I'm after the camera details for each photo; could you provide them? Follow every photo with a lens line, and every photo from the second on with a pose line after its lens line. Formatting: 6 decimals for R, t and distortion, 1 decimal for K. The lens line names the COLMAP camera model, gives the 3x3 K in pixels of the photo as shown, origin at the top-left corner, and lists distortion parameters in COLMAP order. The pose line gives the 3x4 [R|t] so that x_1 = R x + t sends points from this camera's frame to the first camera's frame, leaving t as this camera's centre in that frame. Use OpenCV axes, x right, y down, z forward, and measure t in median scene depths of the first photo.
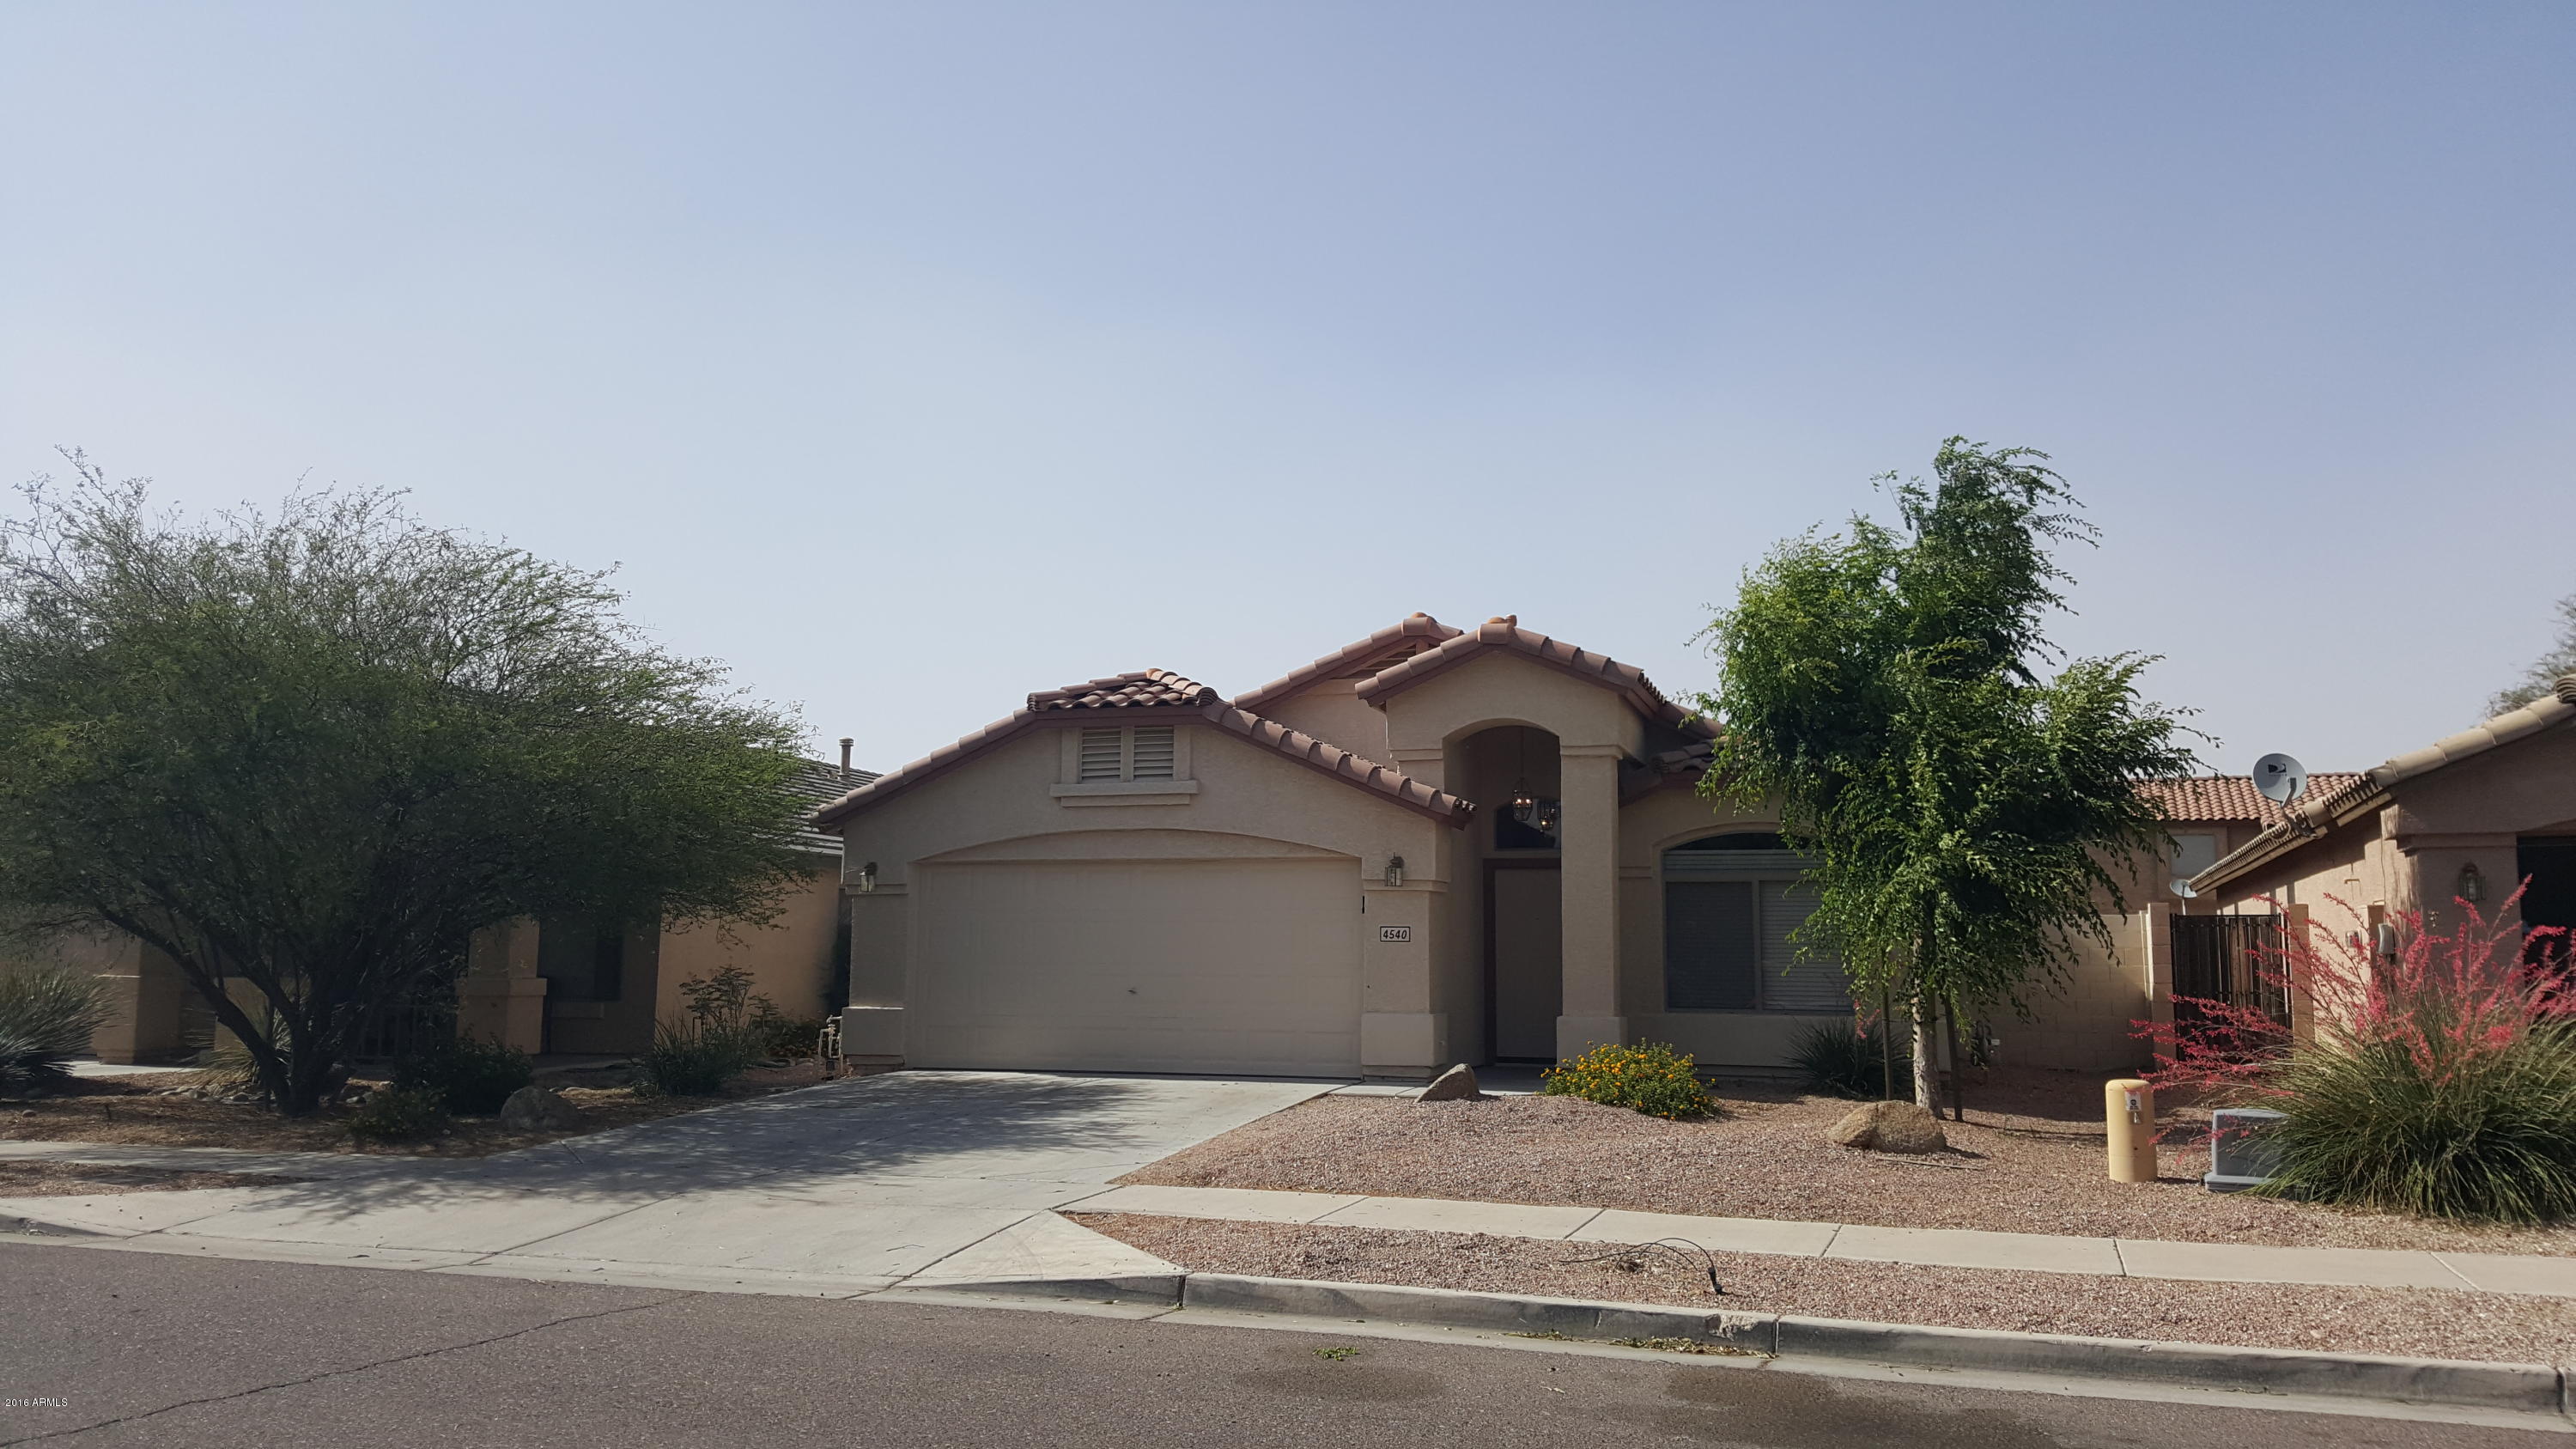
lens RADIAL K [[1952.6, 0, 1265.2], [0, 1952.6, 736.4], [0, 0, 1]] dist [0.147398, -0.271063]
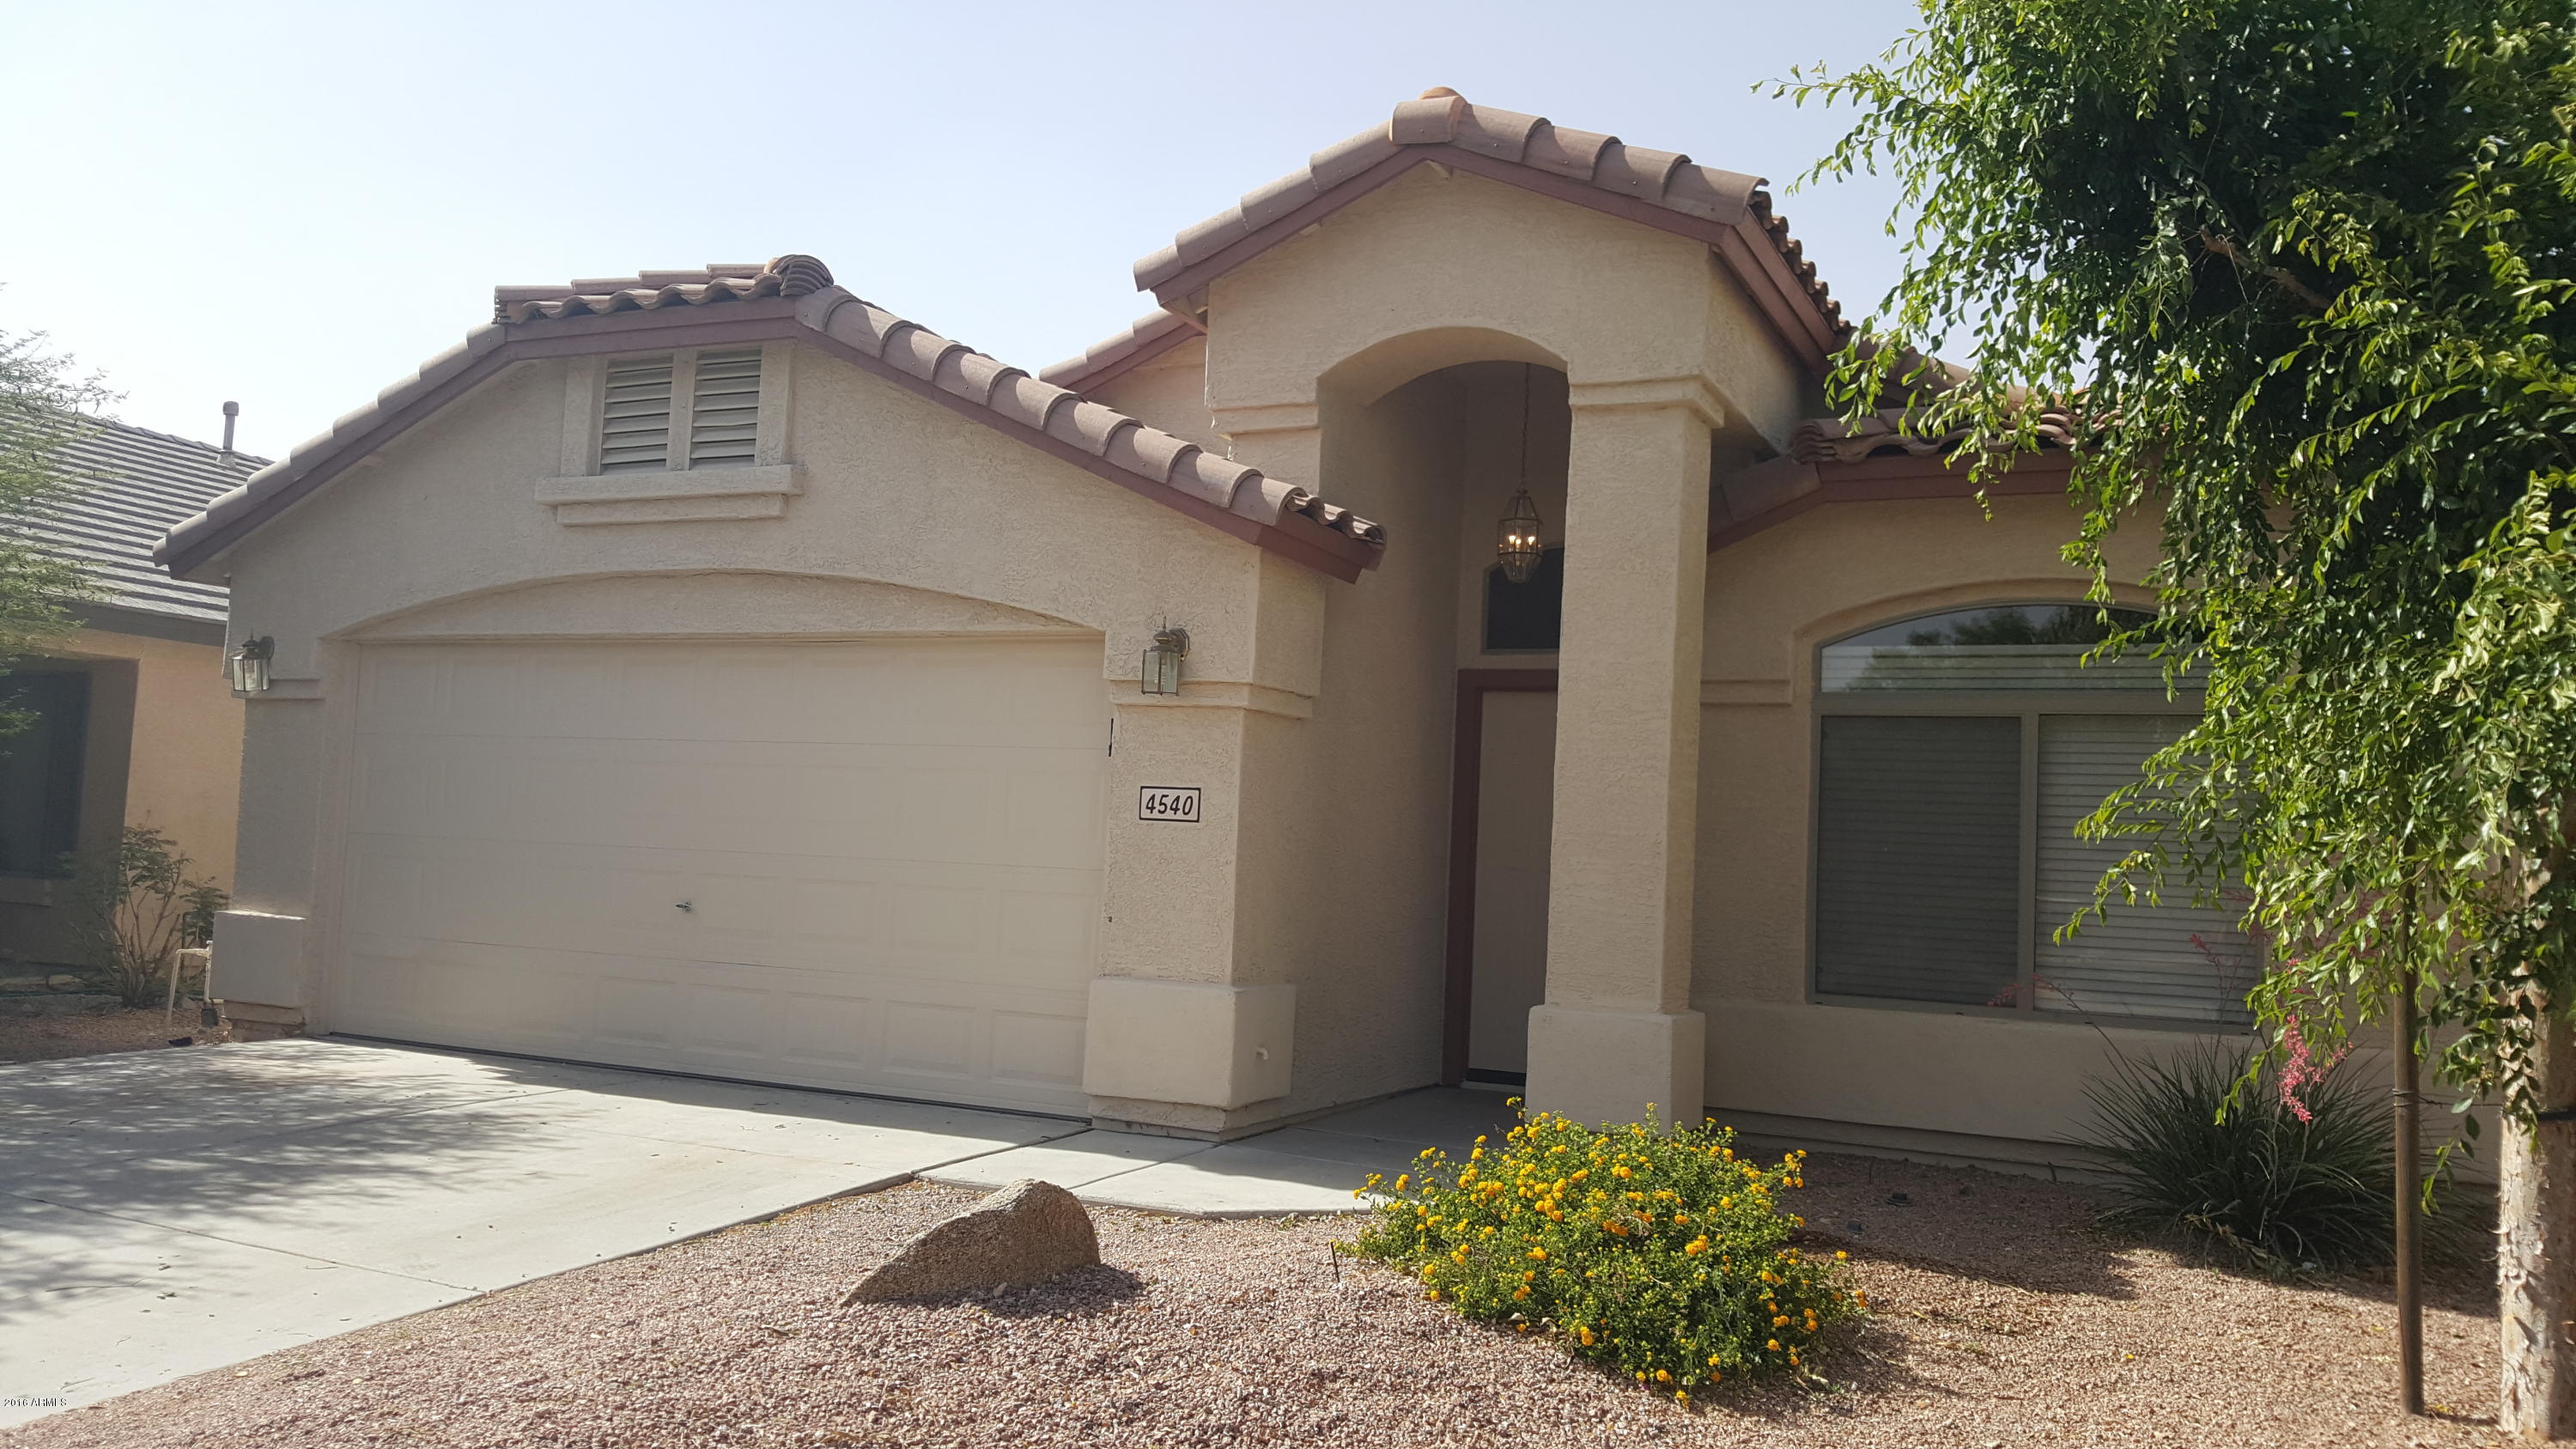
lens RADIAL K [[1952.6, 0, 1265.2], [0, 1952.6, 736.4], [0, 0, 1]] dist [0.147398, -0.271063]
pose [[0.989454, 0.031677, -0.141343, 0.143631], [-0.025059, 0.998516, 0.048361, 0.061139], [0.142665, -0.044310, 0.988779, 0.541943]]
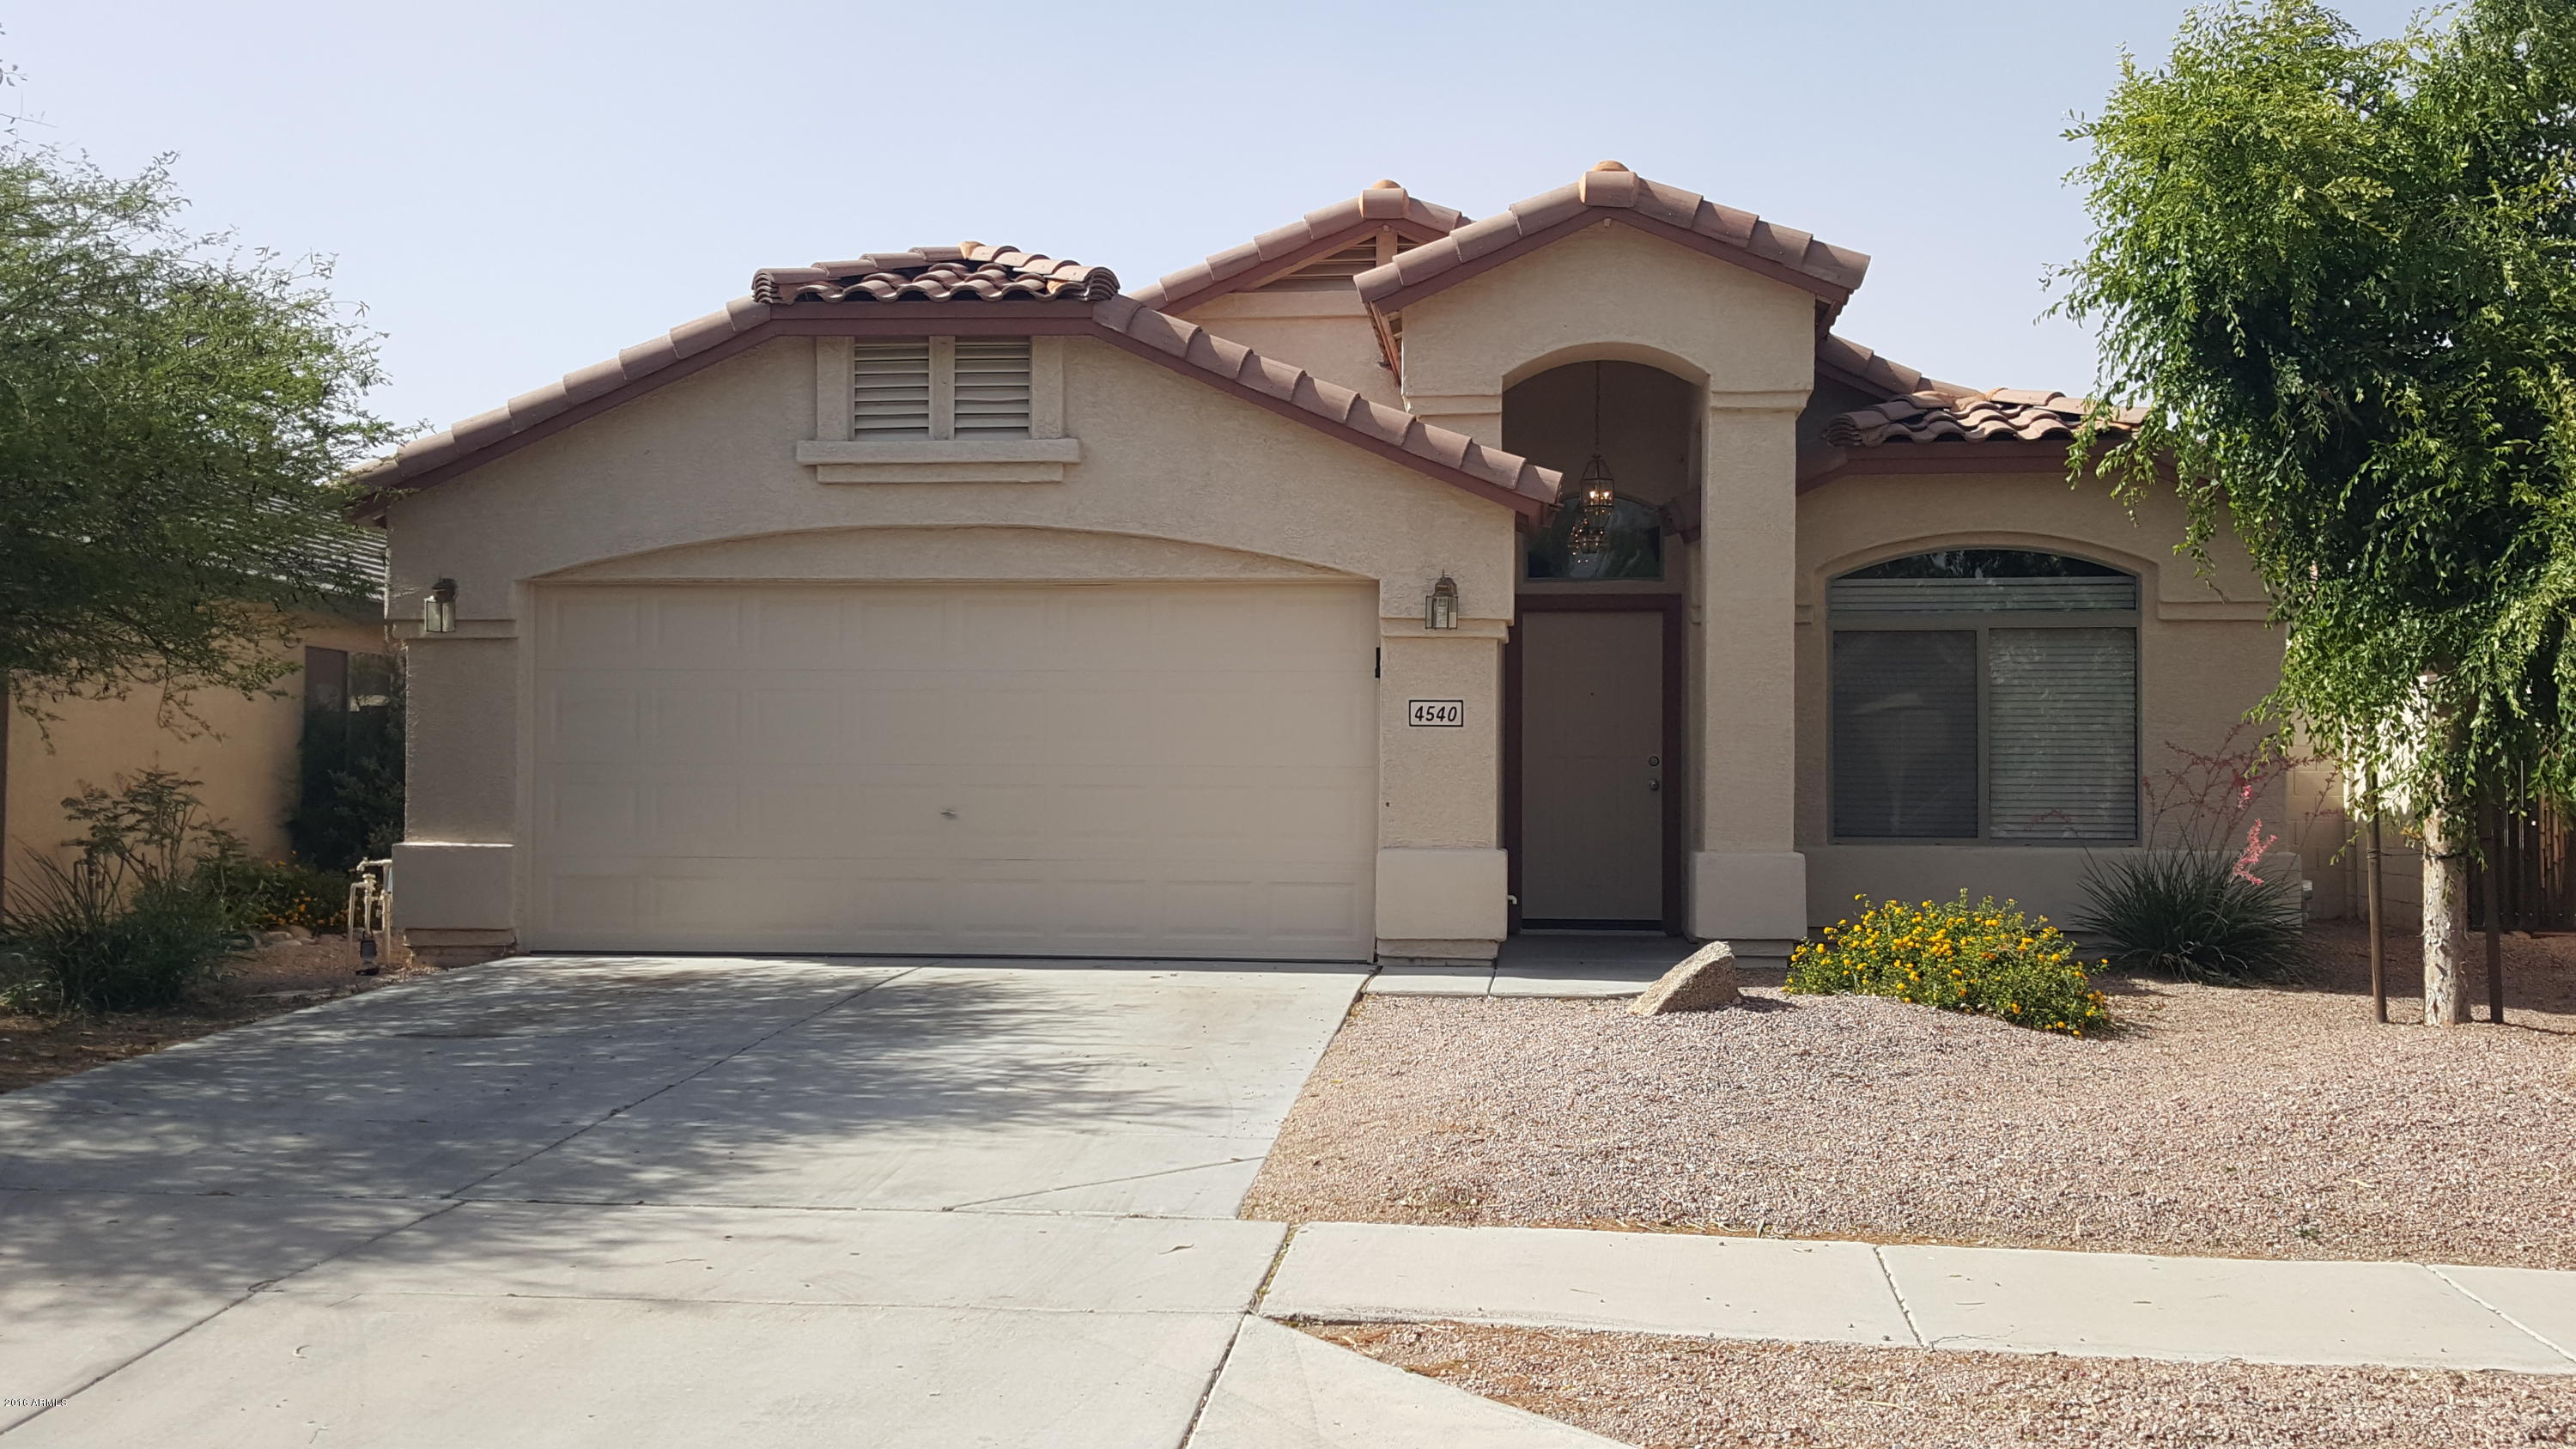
lens RADIAL K [[2475.5, 0, 1257.9], [0, 2475.5, 721.3], [0, 0, 1]] dist [0.195106, -0.614099]
pose [[0.979695, 0.004449, 0.200446, -0.124939], [-0.022167, 0.996028, 0.086236, 0.040149], [-0.199266, -0.088928, 0.975902, 0.287882]]
